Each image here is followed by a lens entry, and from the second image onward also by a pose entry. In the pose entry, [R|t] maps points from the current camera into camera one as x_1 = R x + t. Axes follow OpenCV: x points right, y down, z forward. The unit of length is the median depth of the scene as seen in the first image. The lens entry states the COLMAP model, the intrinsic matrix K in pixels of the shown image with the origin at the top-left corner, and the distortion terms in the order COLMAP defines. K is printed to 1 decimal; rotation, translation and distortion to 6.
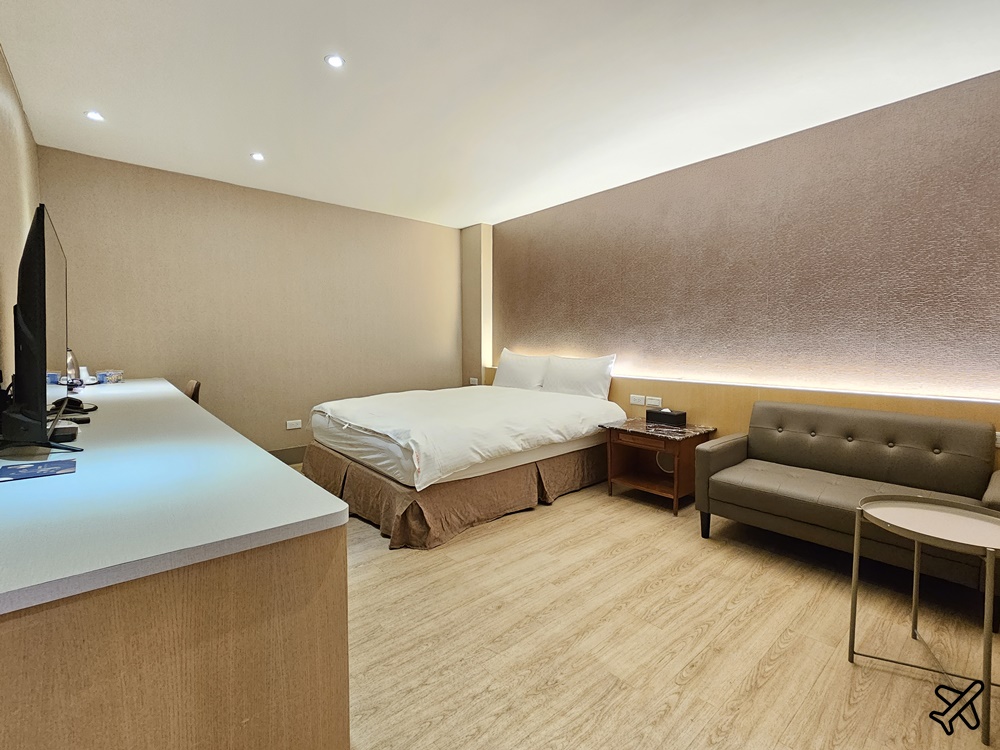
lens RADIAL K [[453.3, 0, 497.9], [0, 453.3, 367.4], [0, 0, 1]] dist [-0.000425, -0.000364]
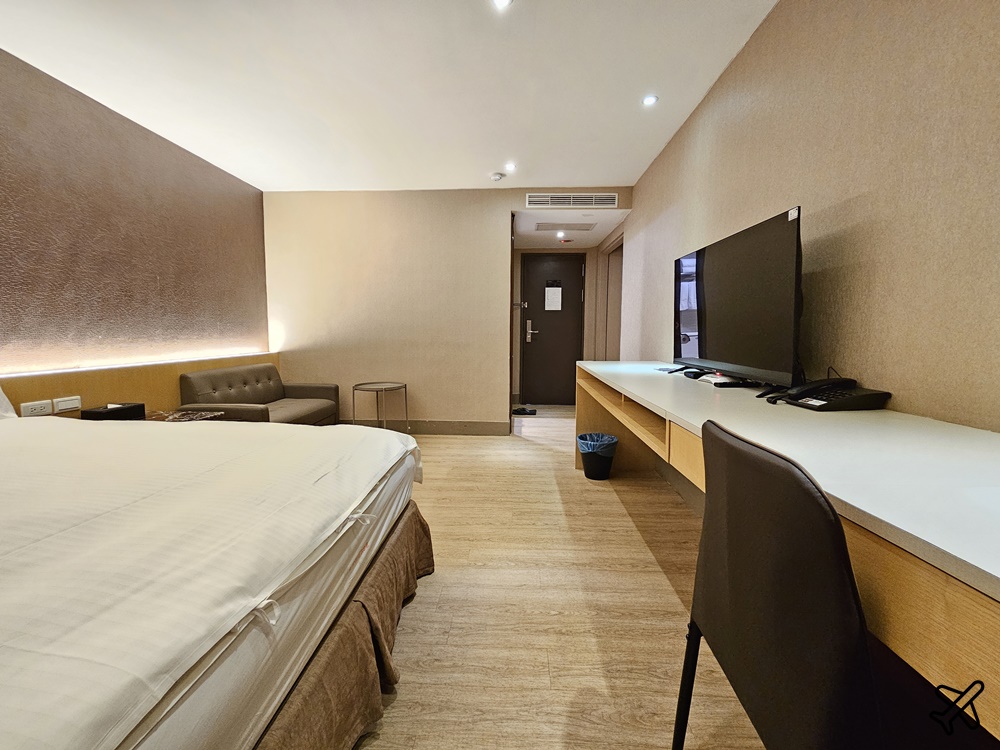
lens RADIAL K [[409.2, 0, 496.7], [0, 409.2, 368.1], [0, 0, 1]] dist [0.001025, 0.000197]
pose [[-0.722962, -0.065572, 0.687769, -0.685547], [0.035862, 0.990582, 0.132139, -0.046962], [-0.689956, 0.120196, -0.713802, 1.199440]]
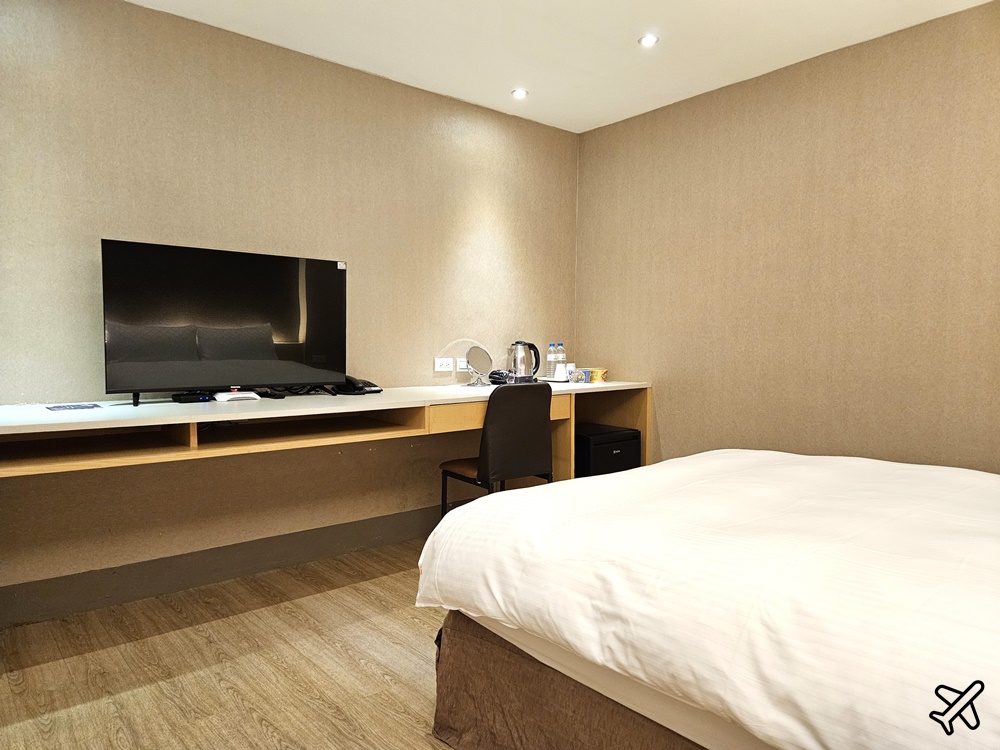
lens RADIAL K [[669.1, 0, 497.0], [0, 669.1, 378.2], [0, 0, 1]] dist [0.065353, -0.055683]
pose [[-0.012083, 0.053128, -0.998515, 0.501416], [-0.061187, 0.996677, 0.053771, -0.036586], [0.998053, 0.061746, -0.008792, 0.898827]]
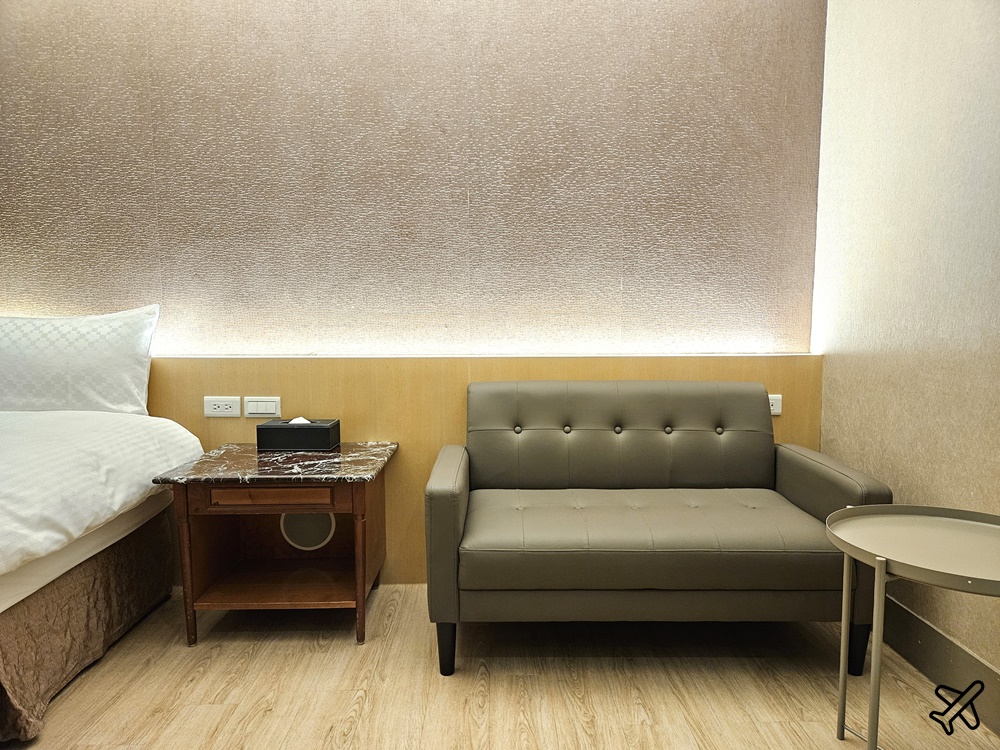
lens RADIAL K [[669.1, 0, 491.8], [0, 669.1, 384.1], [0, 0, 1]] dist [0.065353, -0.055683]
pose [[0.653094, -0.075926, 0.753461, -0.024490], [0.047027, 0.997107, 0.059716, 0.027719], [-0.755816, -0.003567, 0.654775, 0.452189]]
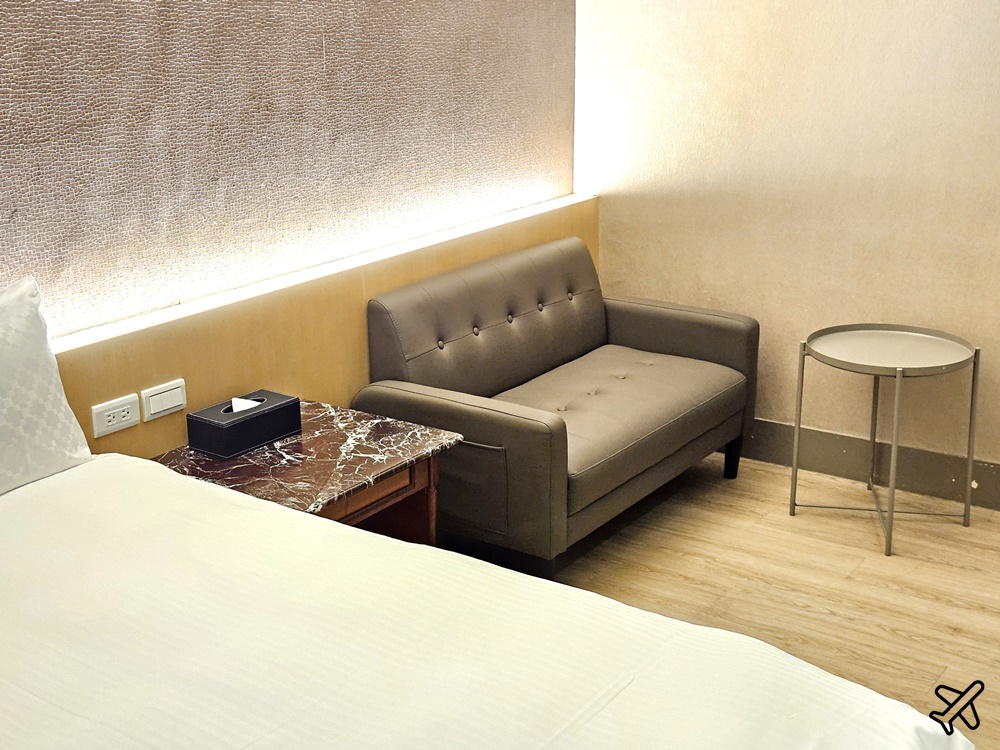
lens RADIAL K [[1380.9, 0, 488.6], [0, 1380.9, 393.1], [0, 0, 1]] dist [0.066435, 0.000000]
pose [[-0.242804, -0.295121, 0.924094, -0.684815], [0.070288, 0.944744, 0.320184, -0.254067], [-0.967526, 0.142694, -0.208644, 1.193368]]
